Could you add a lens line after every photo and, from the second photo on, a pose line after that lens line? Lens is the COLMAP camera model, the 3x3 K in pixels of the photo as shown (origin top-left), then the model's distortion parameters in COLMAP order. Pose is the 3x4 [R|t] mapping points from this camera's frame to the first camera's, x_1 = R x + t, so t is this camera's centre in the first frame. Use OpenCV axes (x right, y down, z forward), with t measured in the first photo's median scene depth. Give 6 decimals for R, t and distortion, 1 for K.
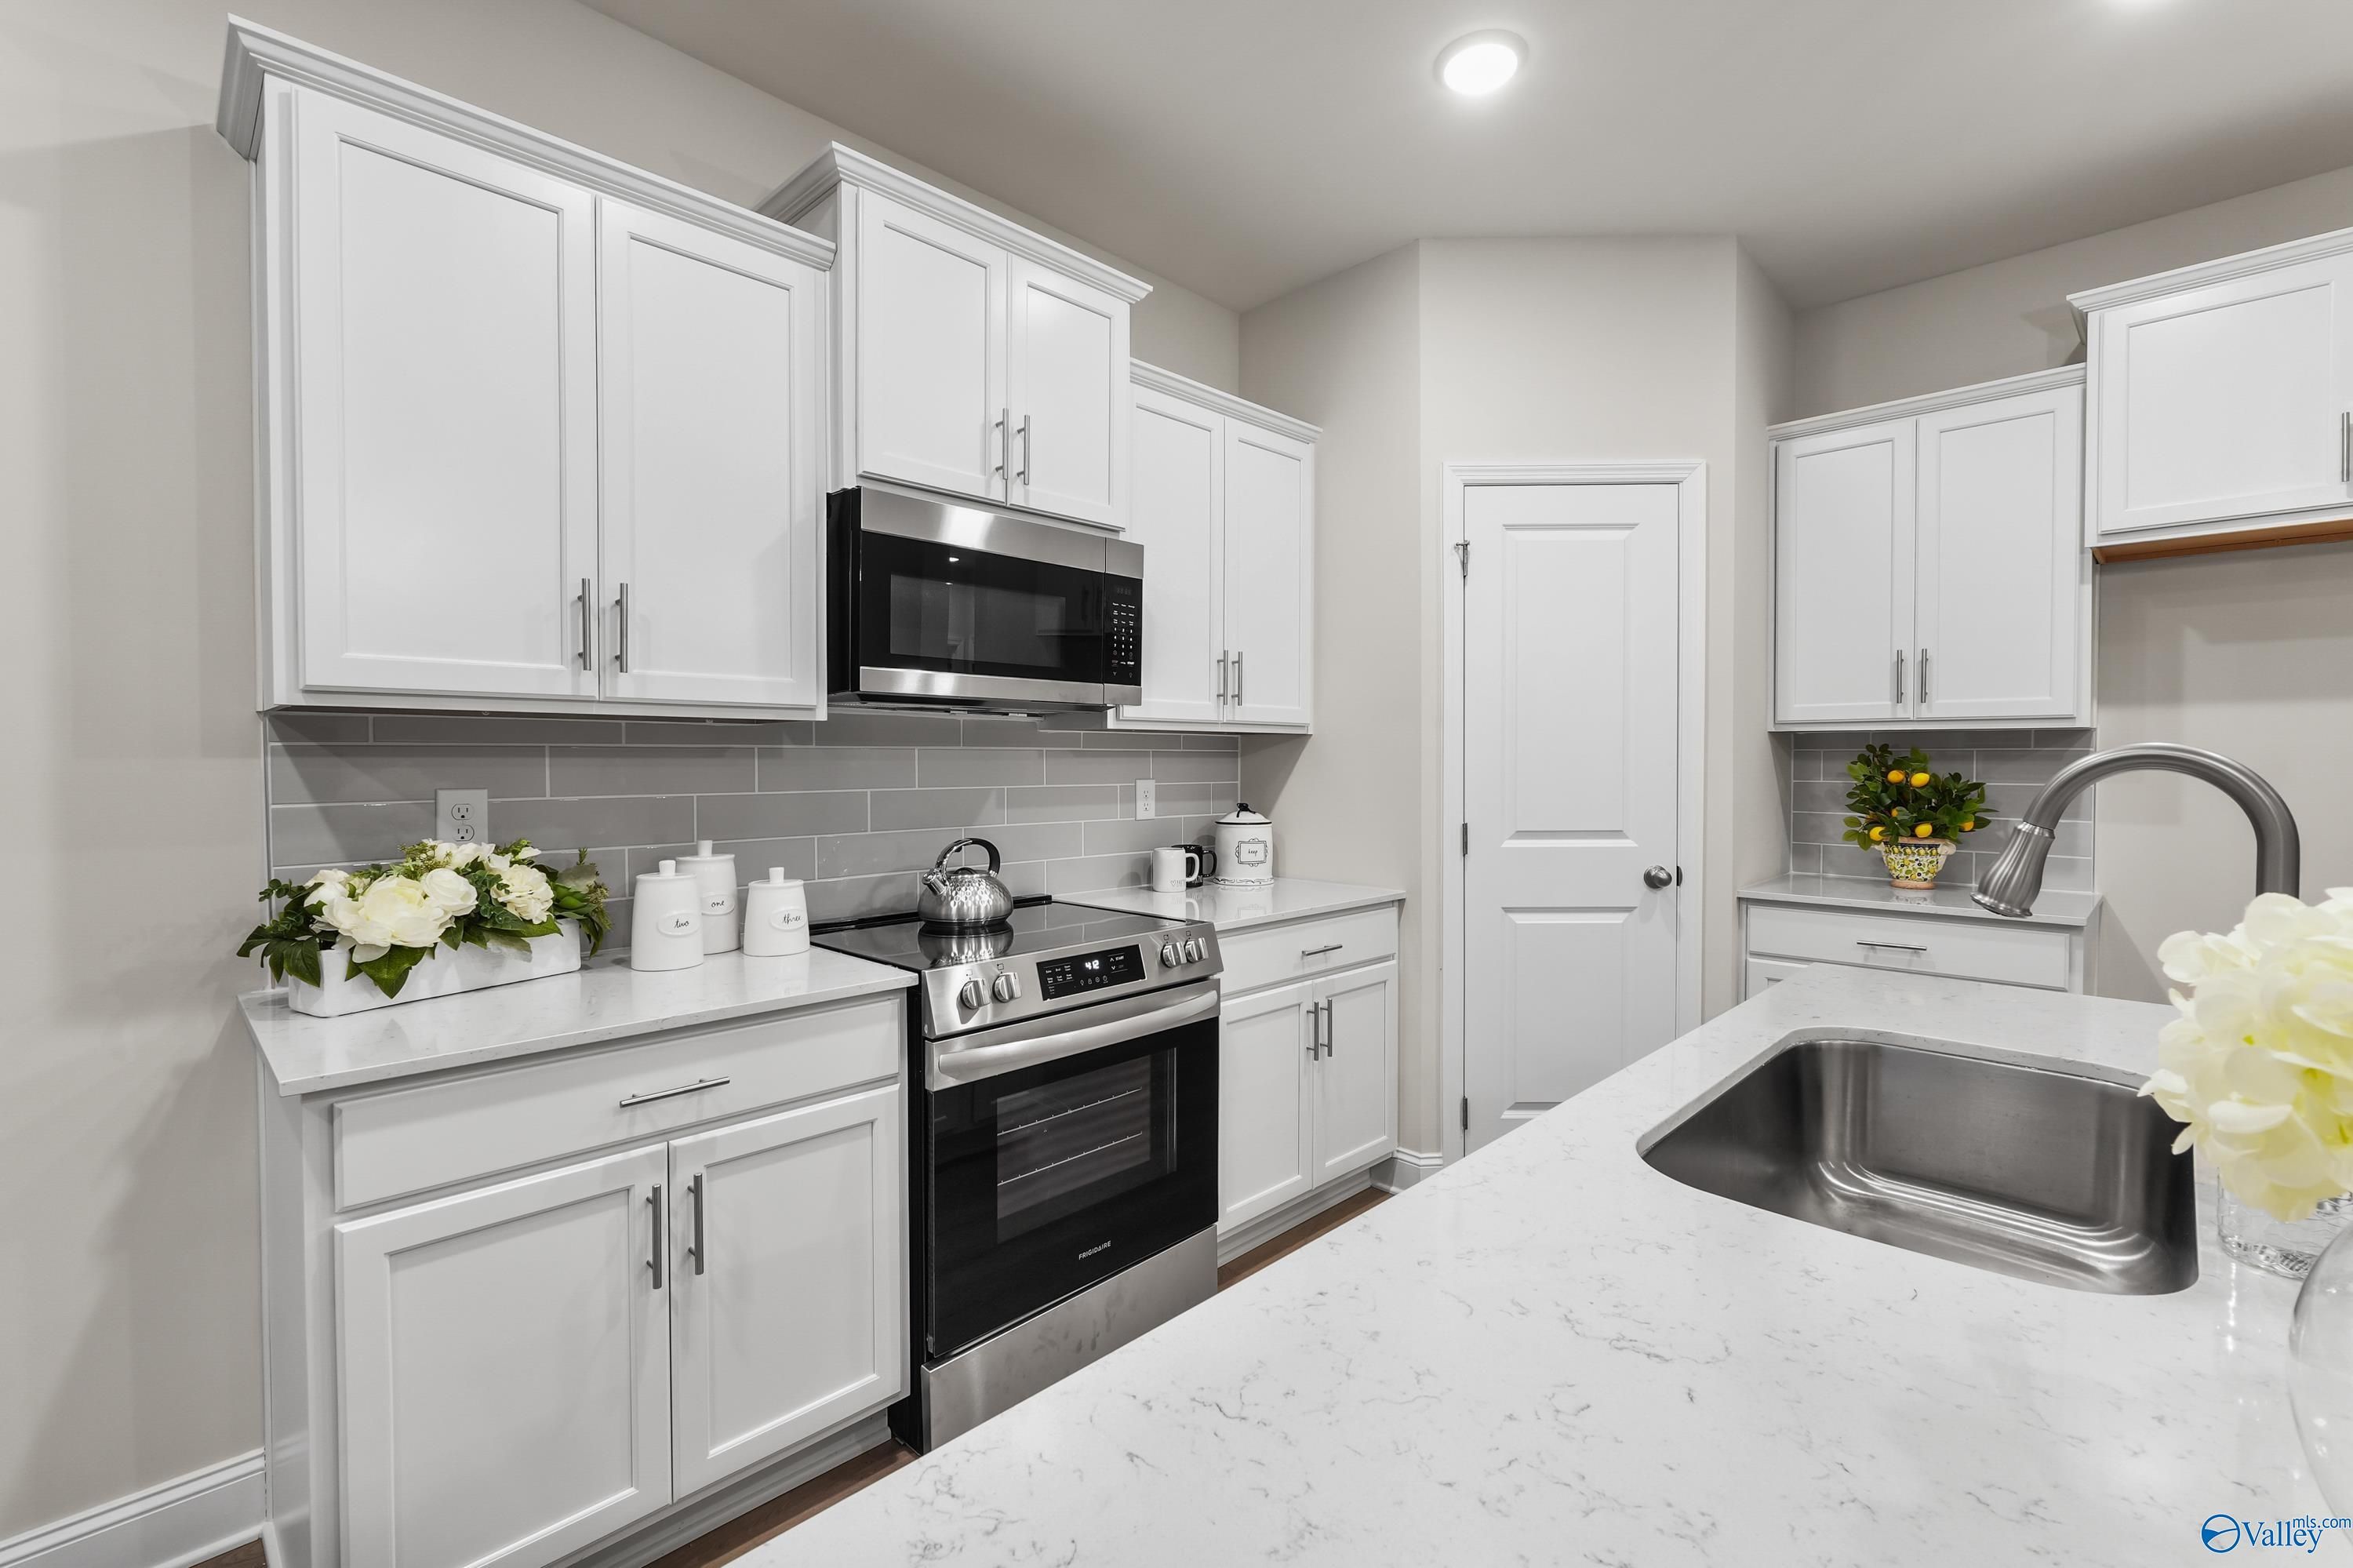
lens RADIAL K [[1033.7, 0, 1178.3], [0, 1033.7, 776.2], [0, 0, 1]] dist [-0.011473, -0.000185]
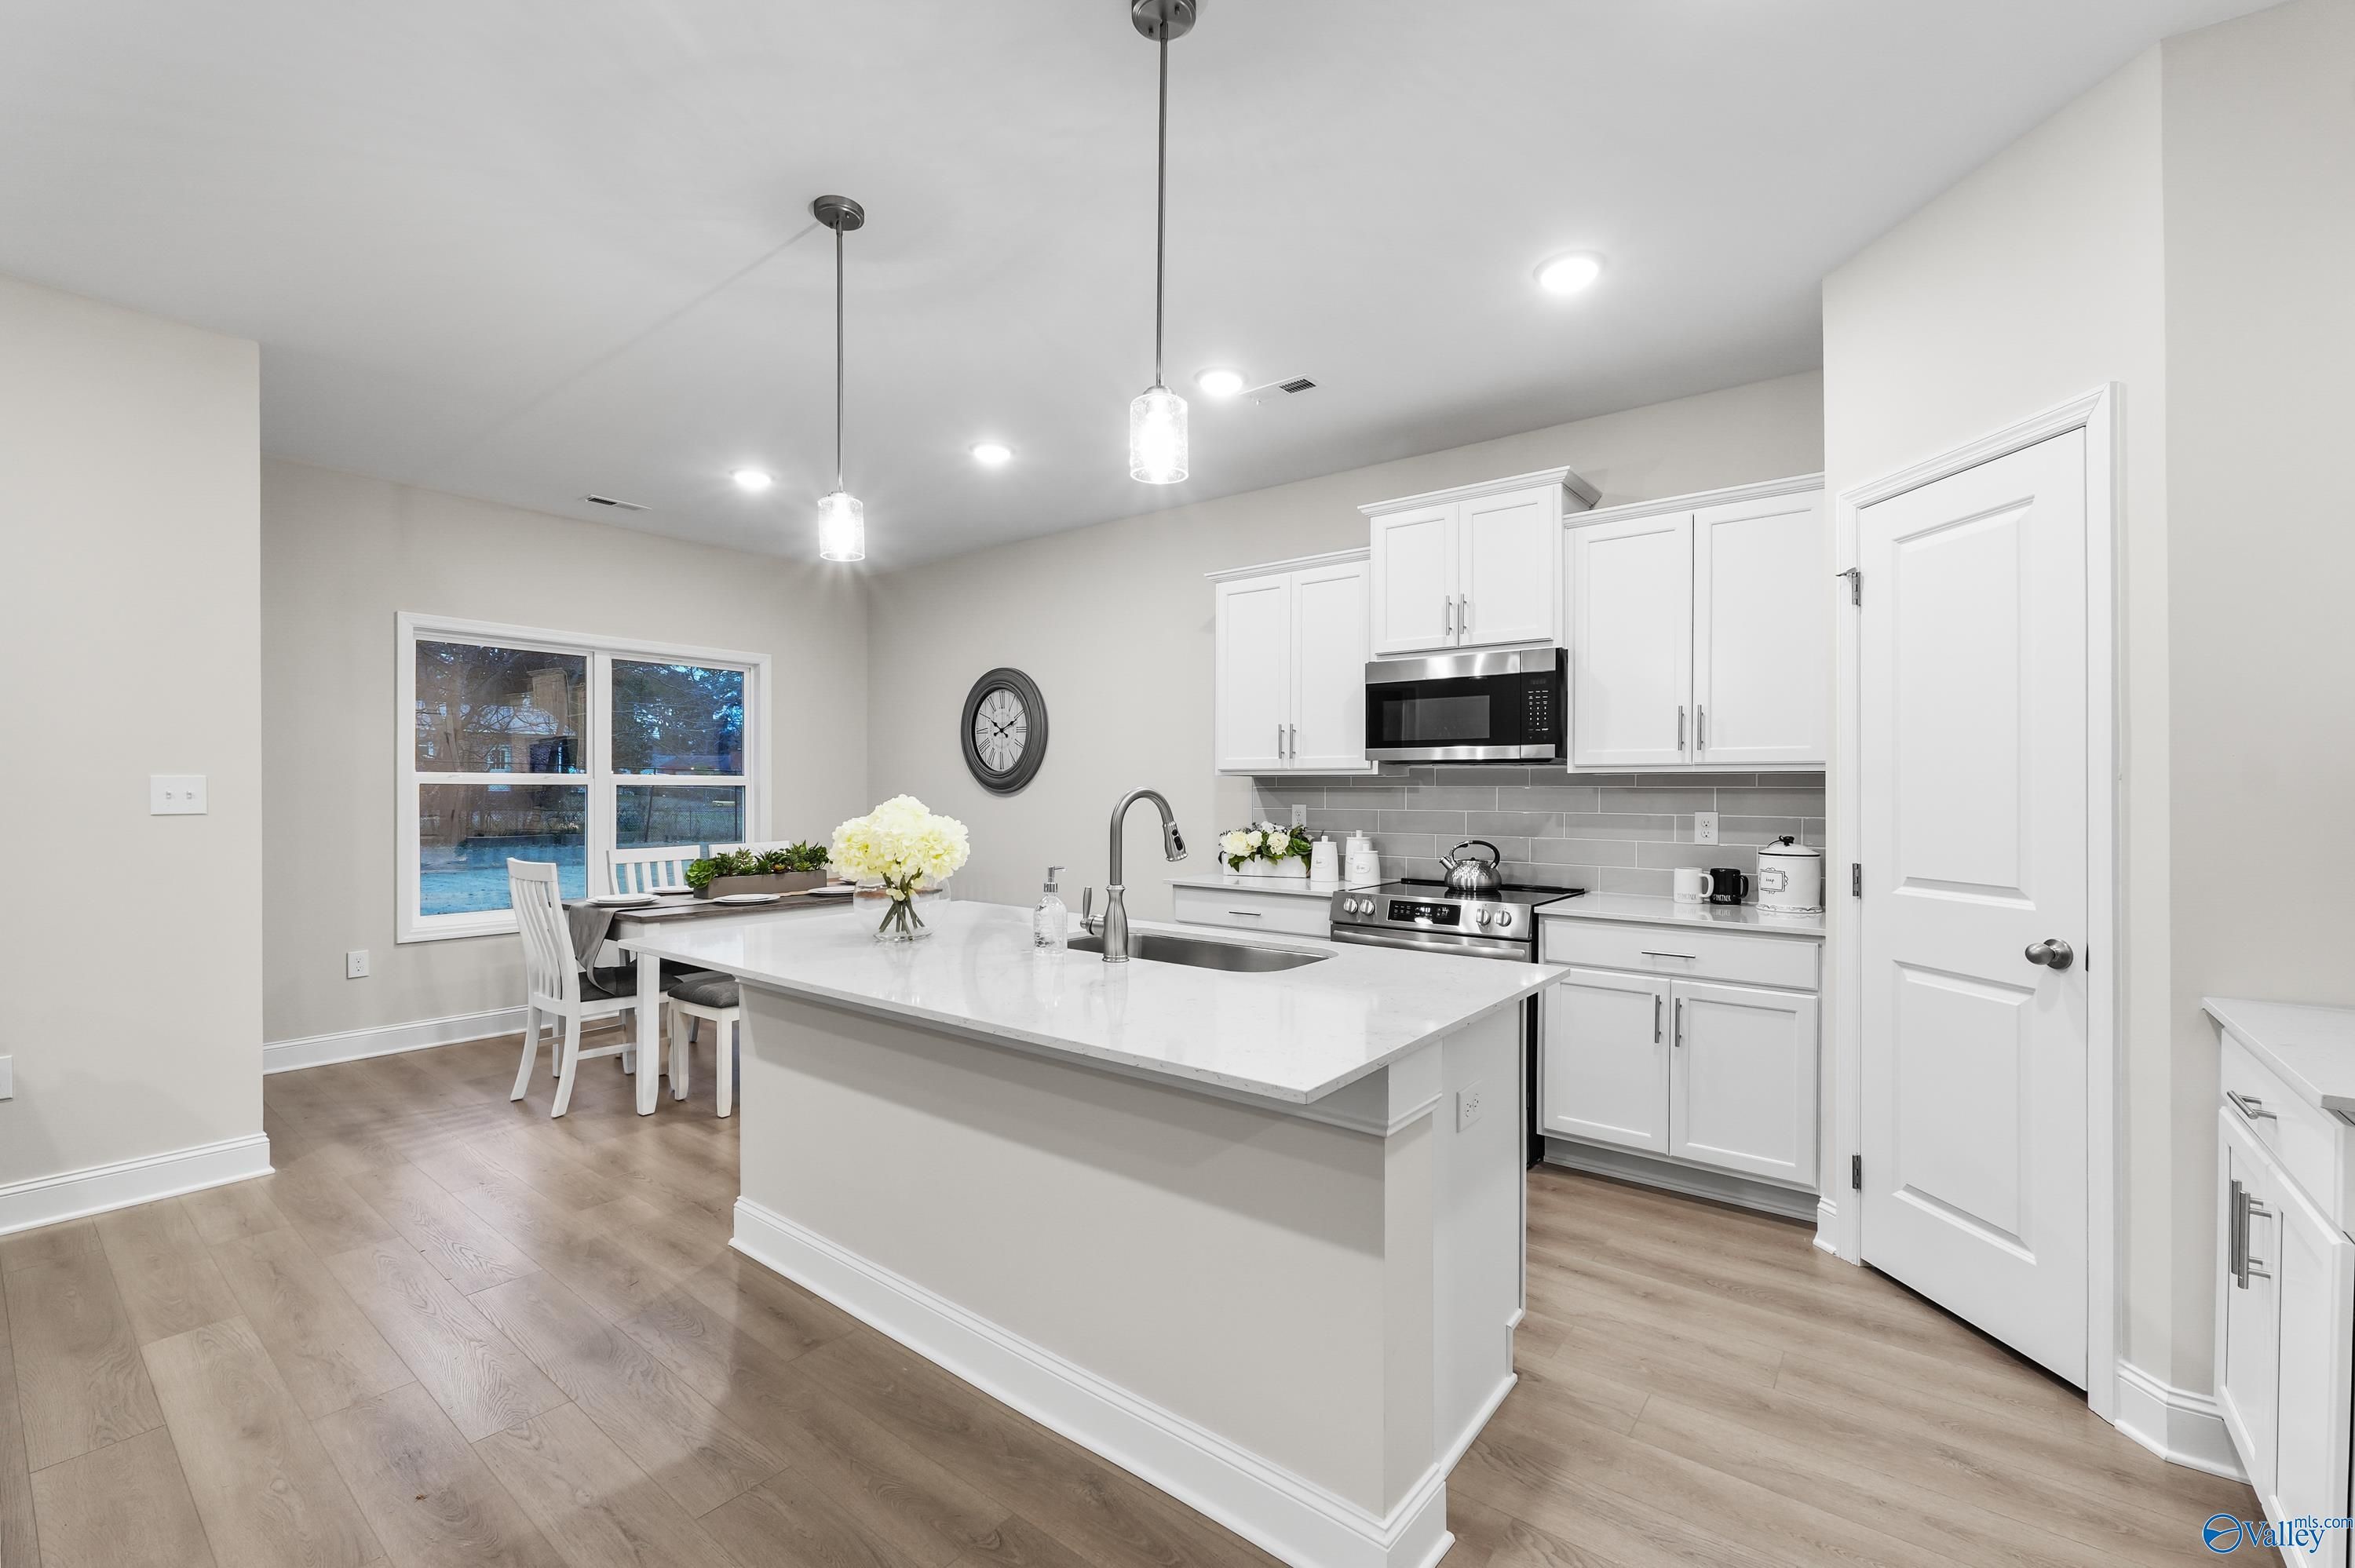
lens RADIAL K [[1034.4, 0, 1176.7], [0, 1034.4, 792.6], [0, 0, 1]] dist [-0.011473, -0.000185]
pose [[0.079009, 0.002008, -0.996872, 1.289095], [-0.020438, 0.999791, 0.000394, -0.008237], [0.996664, 0.020343, 0.079033, 0.331839]]
